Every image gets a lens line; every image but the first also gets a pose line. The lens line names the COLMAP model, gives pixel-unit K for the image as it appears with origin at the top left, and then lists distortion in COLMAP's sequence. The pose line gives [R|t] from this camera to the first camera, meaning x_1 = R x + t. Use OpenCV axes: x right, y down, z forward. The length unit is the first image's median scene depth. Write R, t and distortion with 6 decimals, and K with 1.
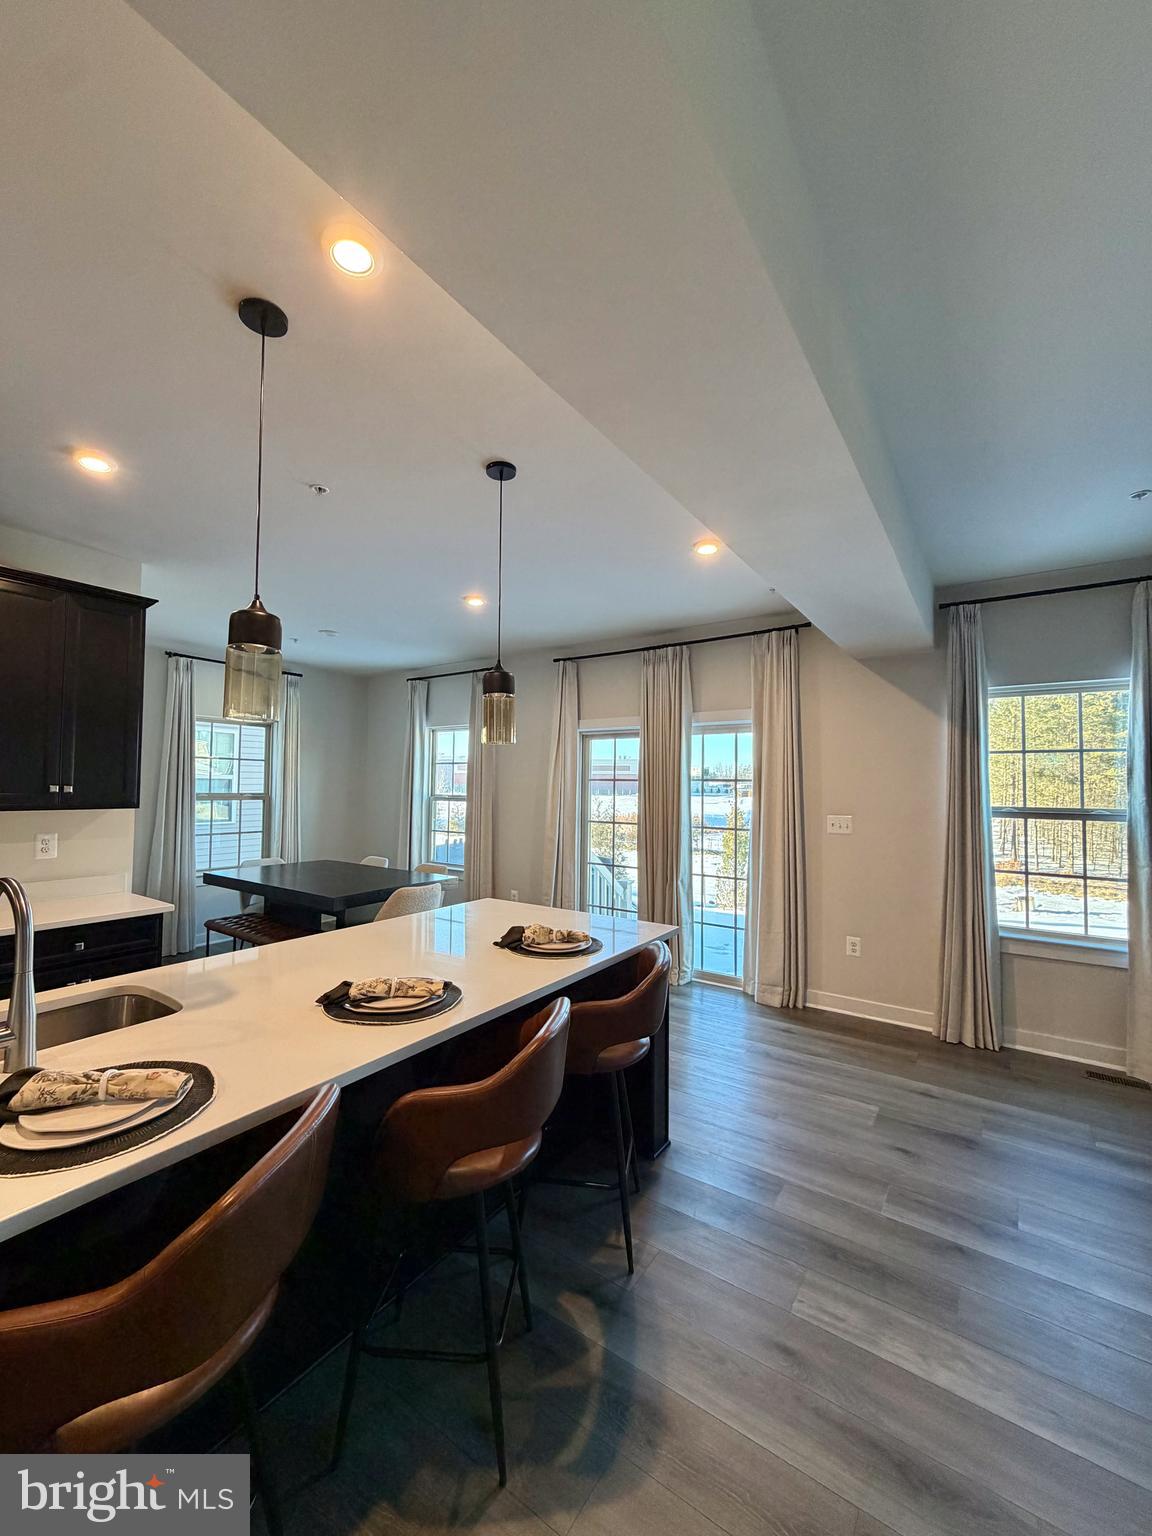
lens RADIAL K [[612.0, 0, 576.6], [0, 612.0, 763.7], [0, 0, 1]] dist [-0.000241, 0.000086]
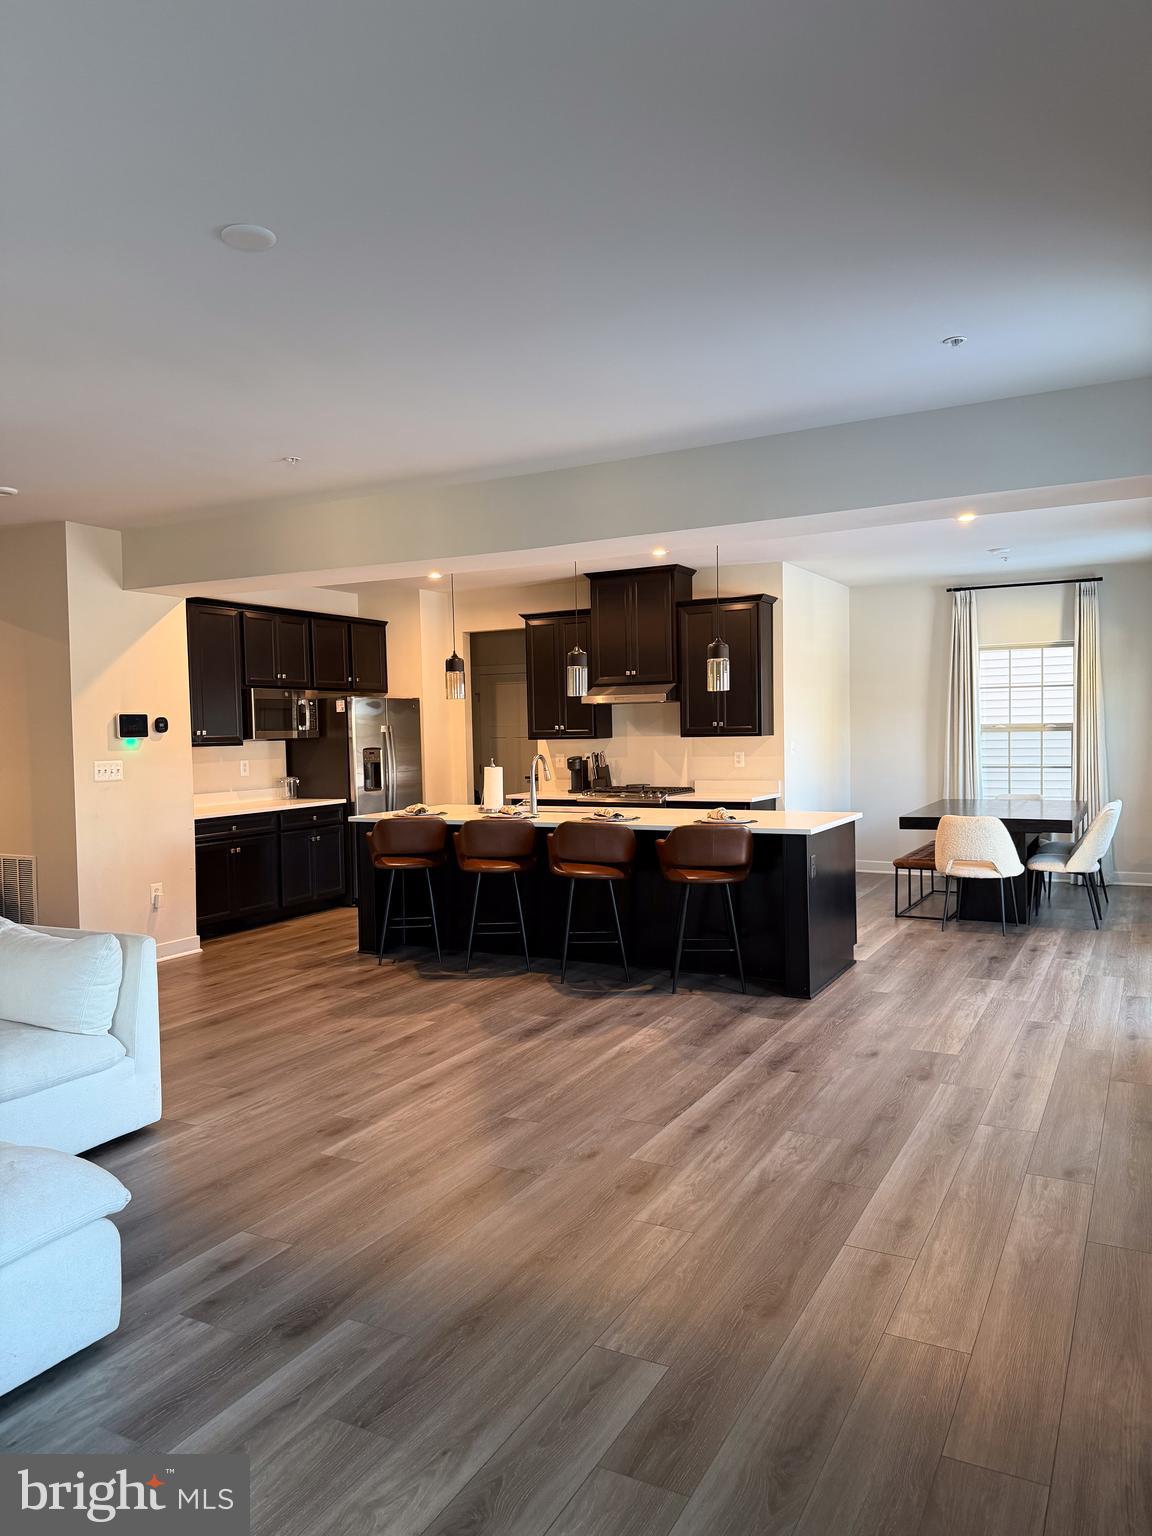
lens RADIAL K [[1077.1, 0, 576.0], [0, 1077.1, 768.0], [0, 0, 1]] dist [0.112944, -0.000722]
pose [[0.112652, 0.026297, -0.993287, 1.434502], [0.057767, 0.997786, 0.032968, 0.028304], [0.991954, -0.061093, 0.110883, 0.188346]]
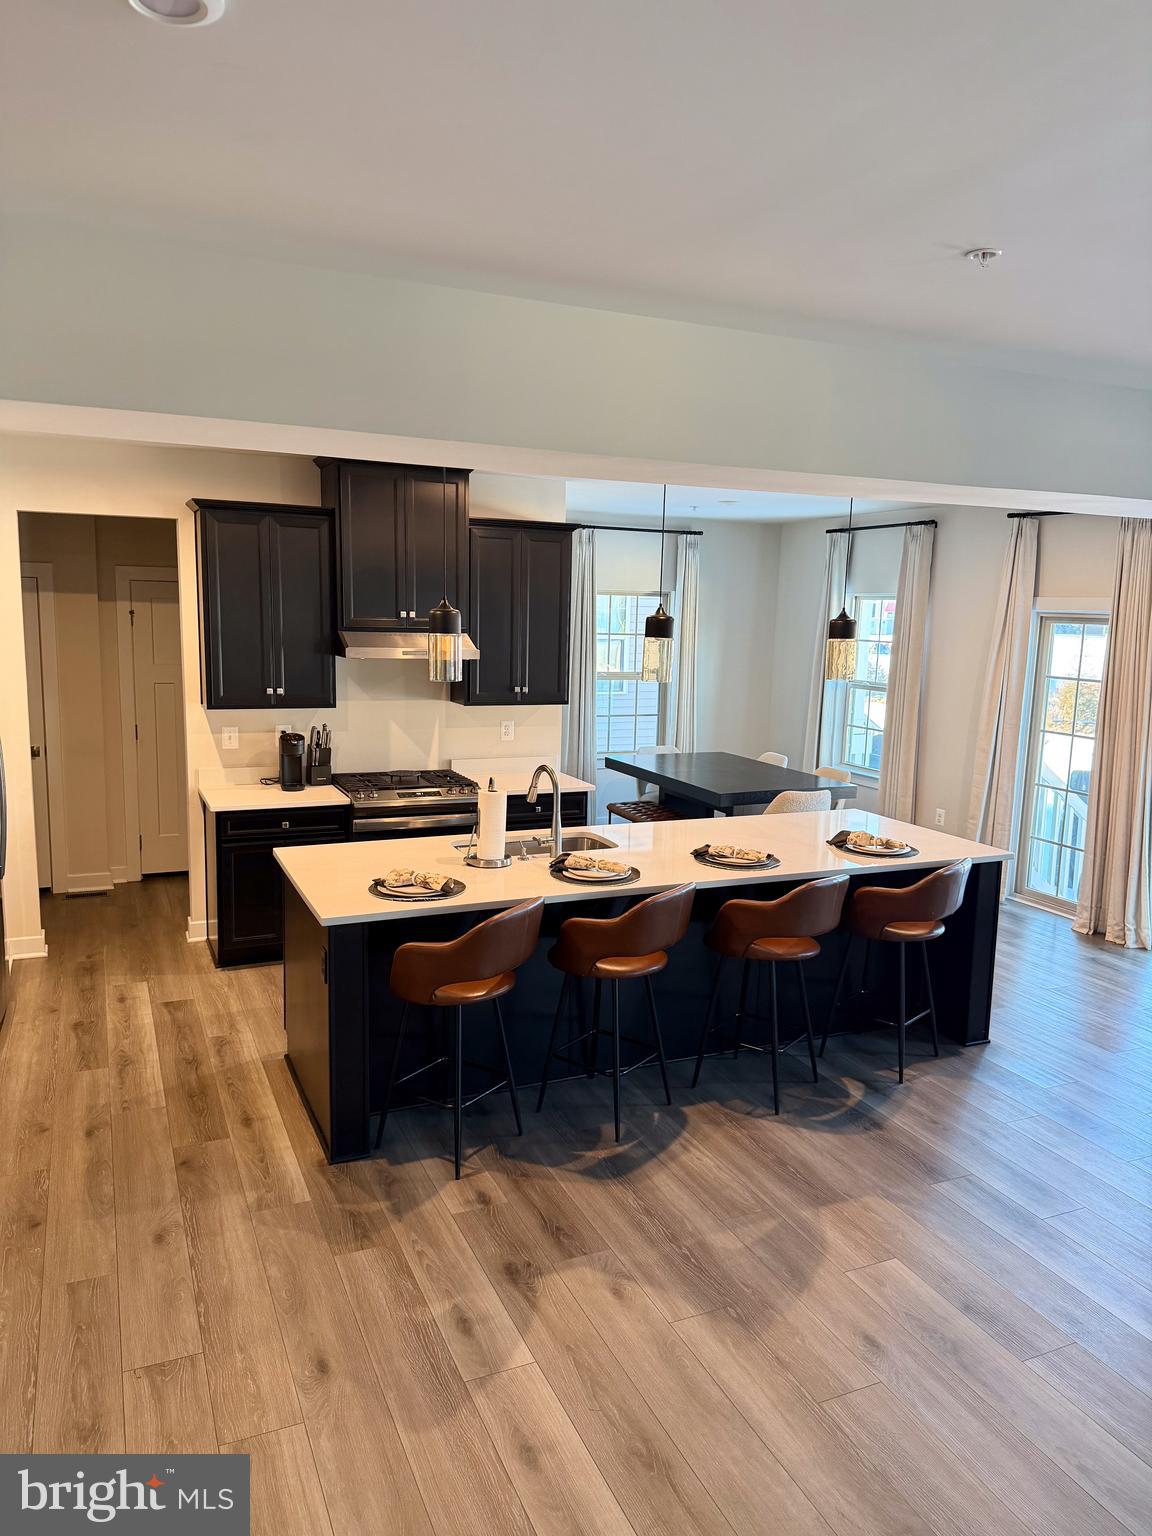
lens RADIAL K [[1077.8, 0, 576.0], [0, 1077.8, 768.0], [0, 0, 1]] dist [0.195244, -0.352793]
pose [[0.854261, 0.088294, -0.512291, 0.304770], [0.003043, 0.984604, 0.174772, -0.134175], [0.519835, -0.150859, 0.840841, -0.611419]]
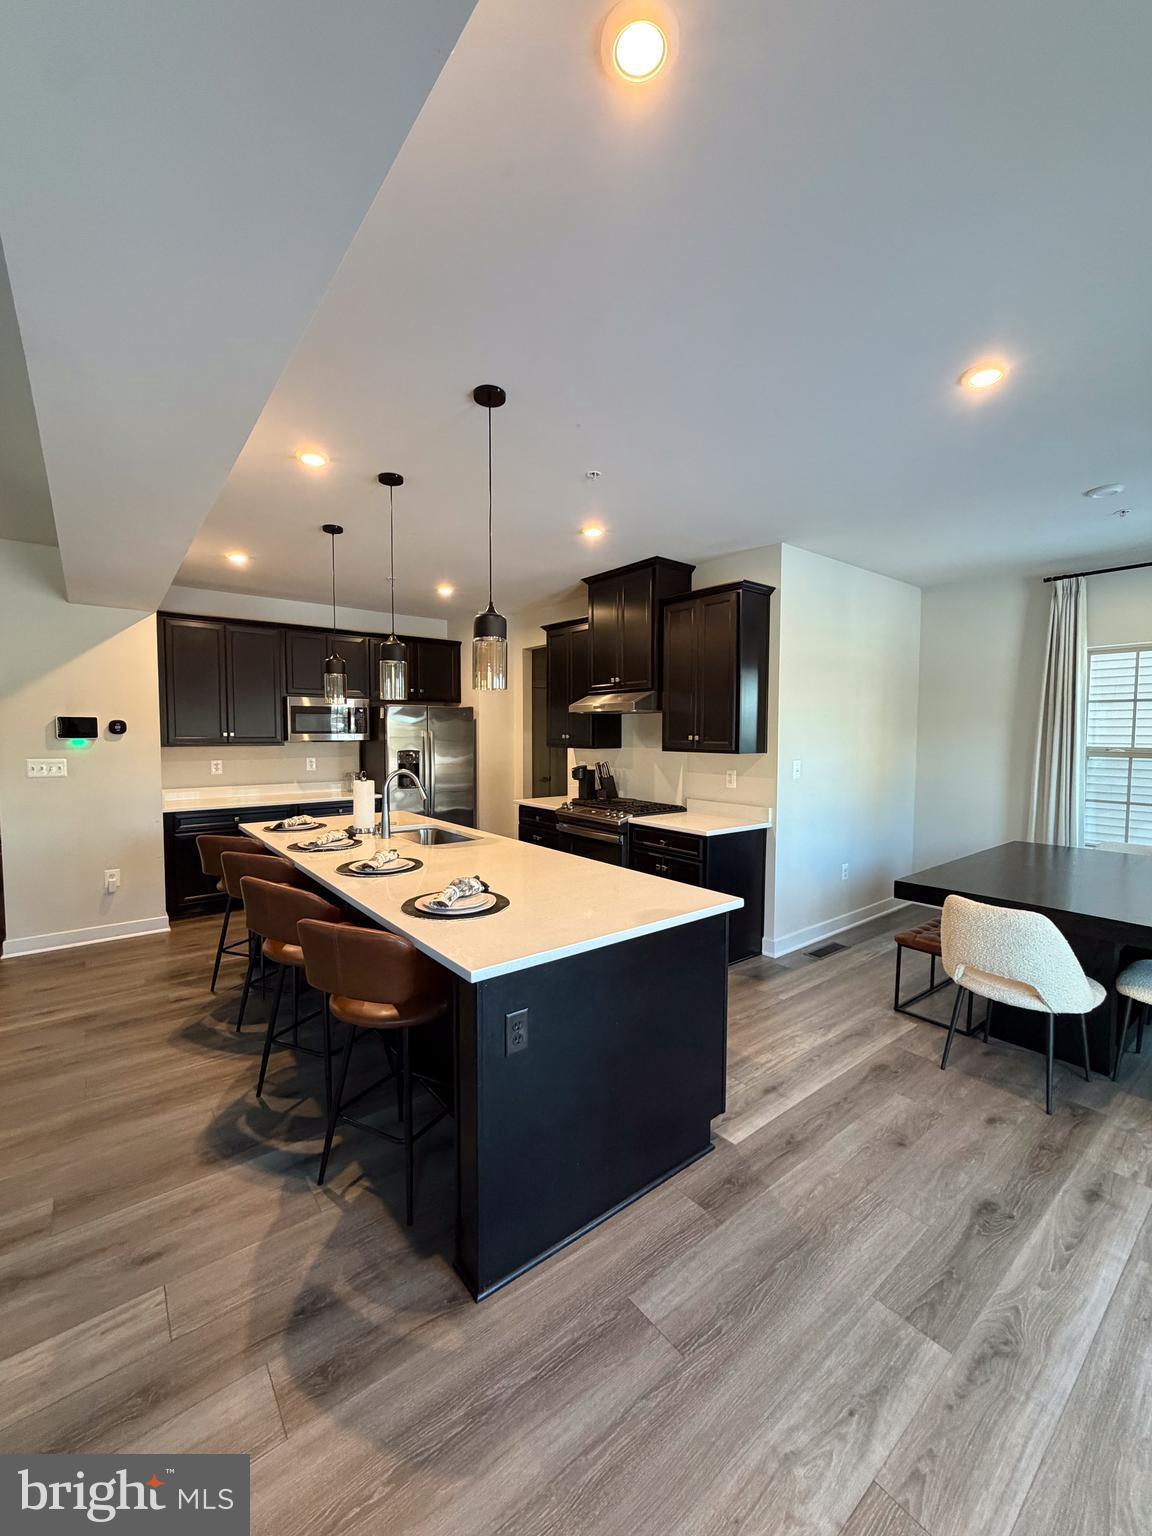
lens RADIAL K [[612.0, 0, 576.6], [0, 612.0, 763.7], [0, 0, 1]] dist [-0.000241, 0.000086]
pose [[-0.295605, 0.039810, -0.954480, 0.435006], [0.029348, 0.999038, 0.032579, 0.031967], [0.954859, -0.018382, -0.296489, 0.804471]]
